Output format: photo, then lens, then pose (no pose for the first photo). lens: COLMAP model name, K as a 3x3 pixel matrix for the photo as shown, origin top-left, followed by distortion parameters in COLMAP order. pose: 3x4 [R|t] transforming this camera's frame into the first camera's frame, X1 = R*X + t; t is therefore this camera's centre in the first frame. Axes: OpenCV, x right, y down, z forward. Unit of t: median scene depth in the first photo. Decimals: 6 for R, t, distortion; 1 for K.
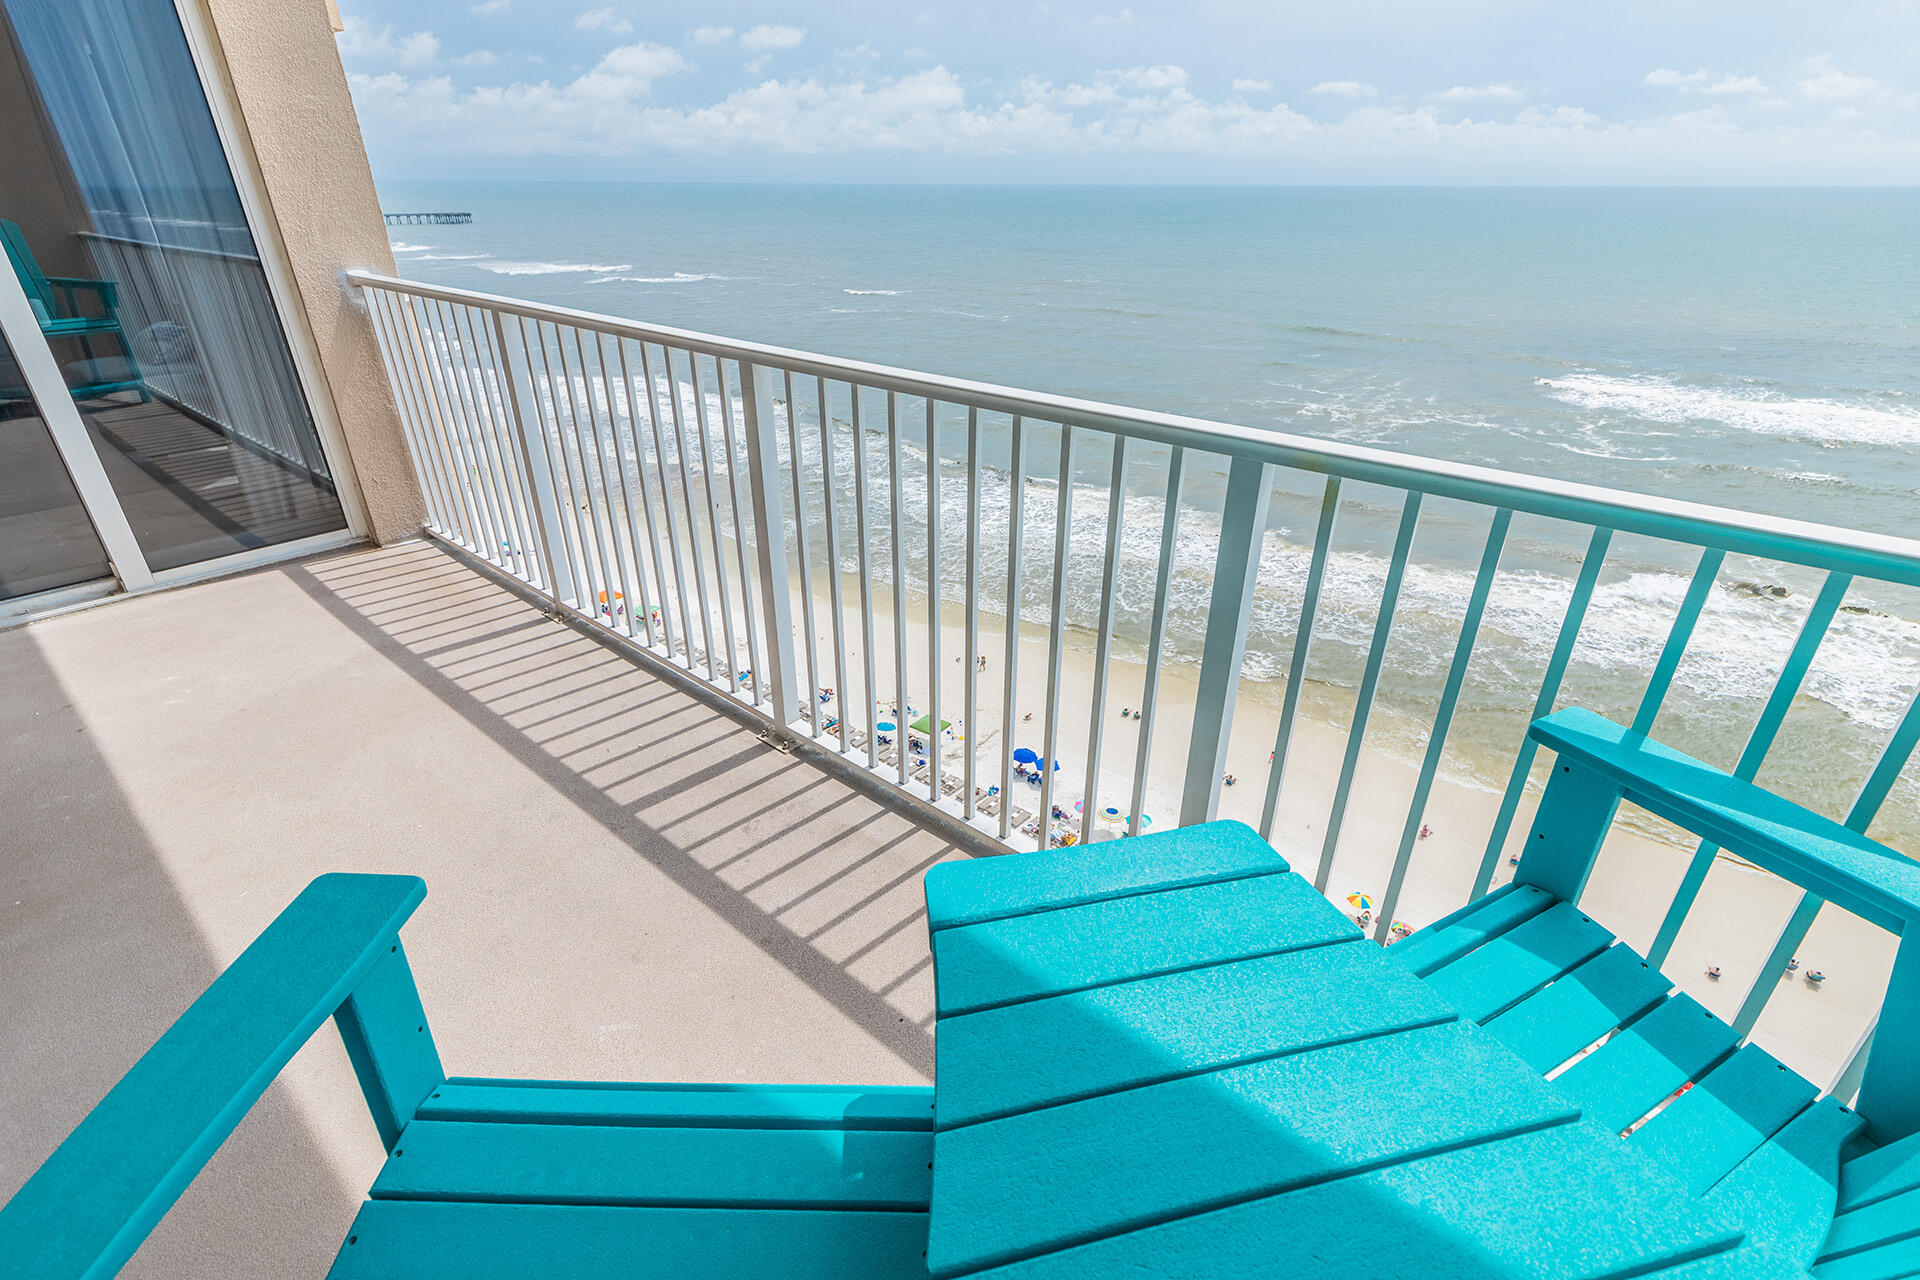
lens RADIAL K [[892.1, 0, 963.2], [0, 892.1, 640.3], [0, 0, 1]] dist [0.009282, -0.000115]
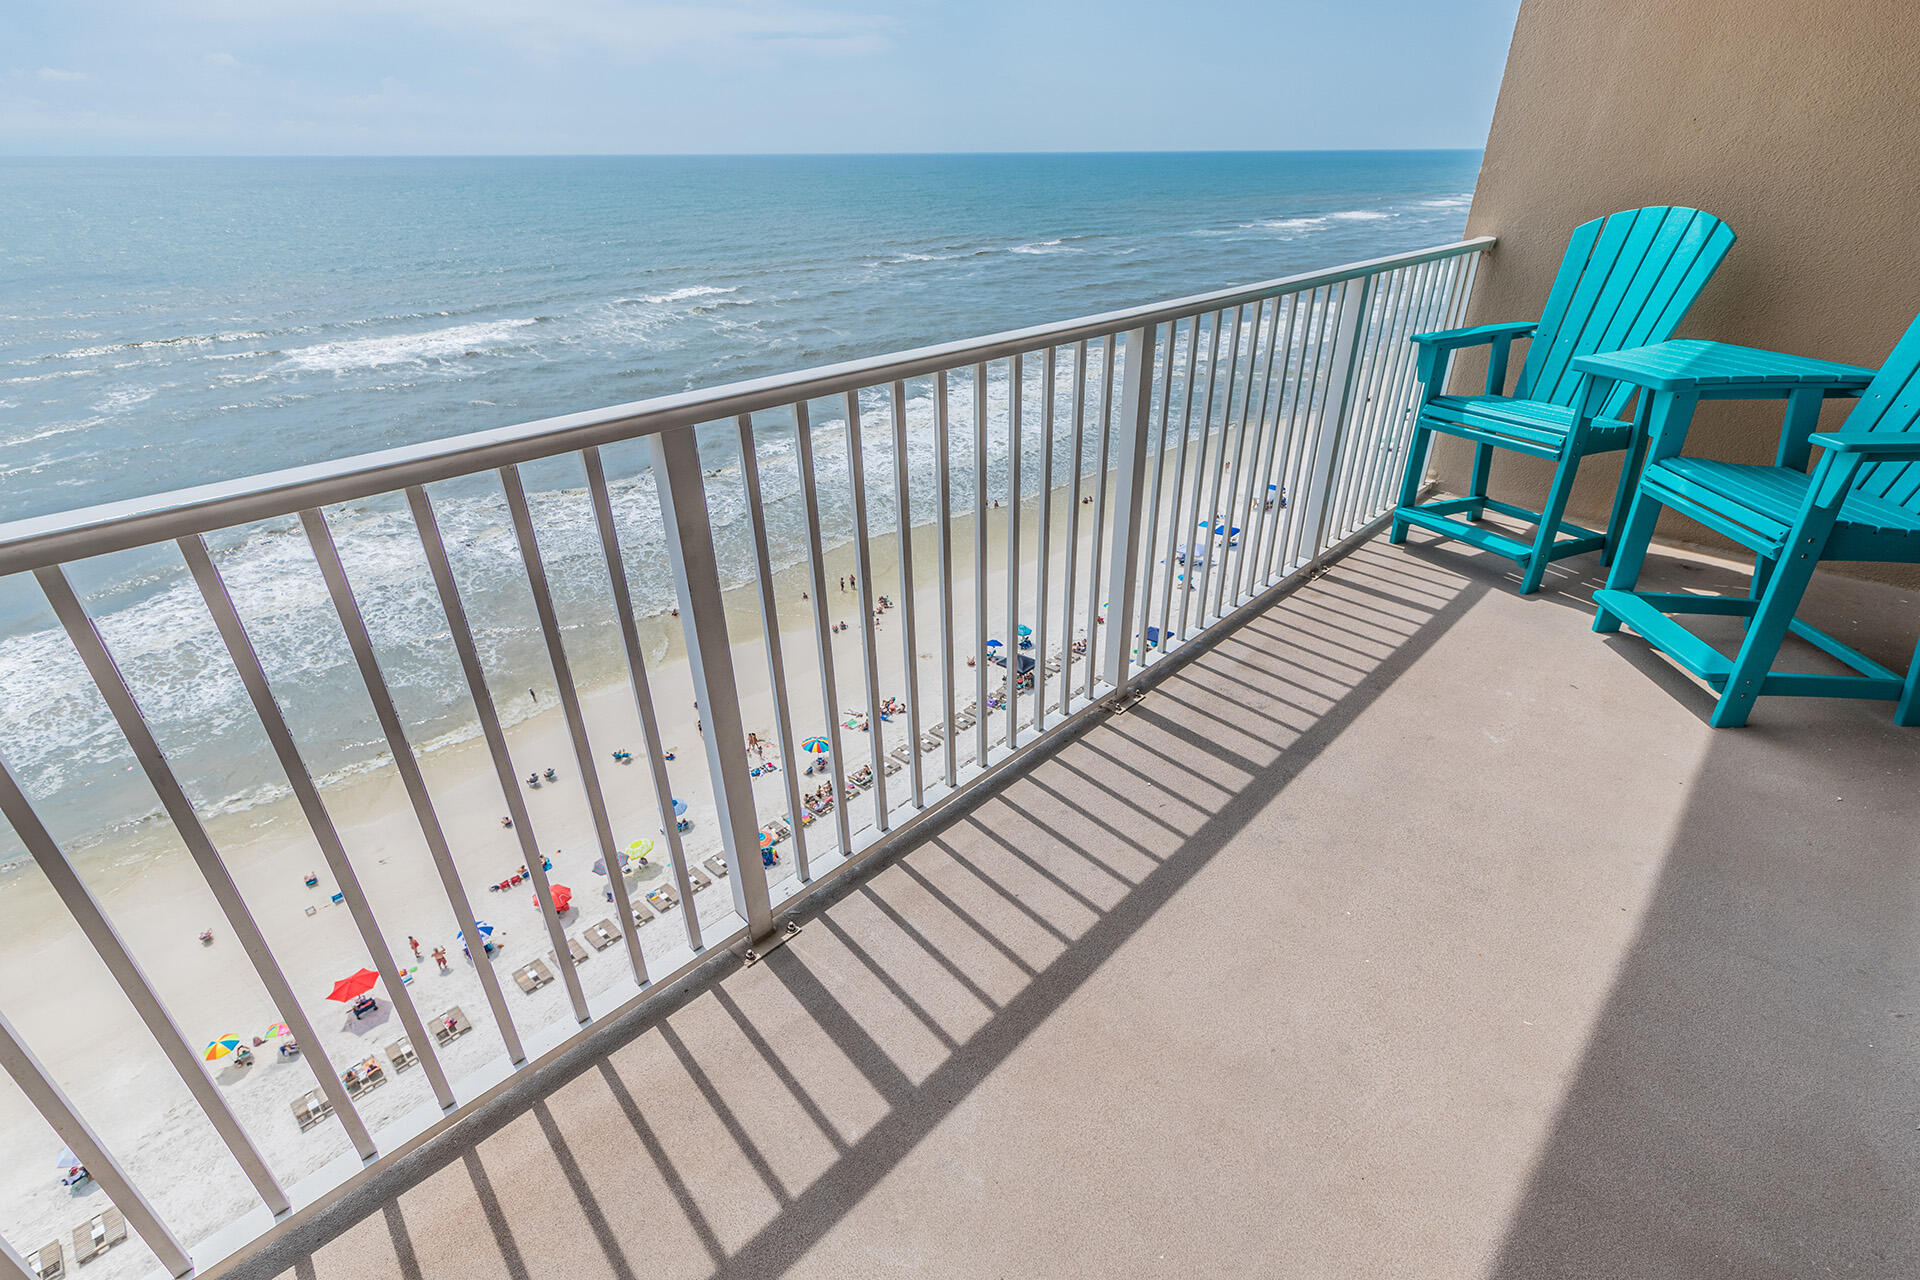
lens RADIAL K [[892.1, 0, 962.0], [0, 892.1, 644.6], [0, 0, 1]] dist [0.009282, -0.000115]
pose [[0.068580, -0.483951, 0.872404, -1.046038], [0.462656, 0.790173, 0.401965, -0.422076], [-0.883881, 0.376056, 0.278093, 0.829919]]
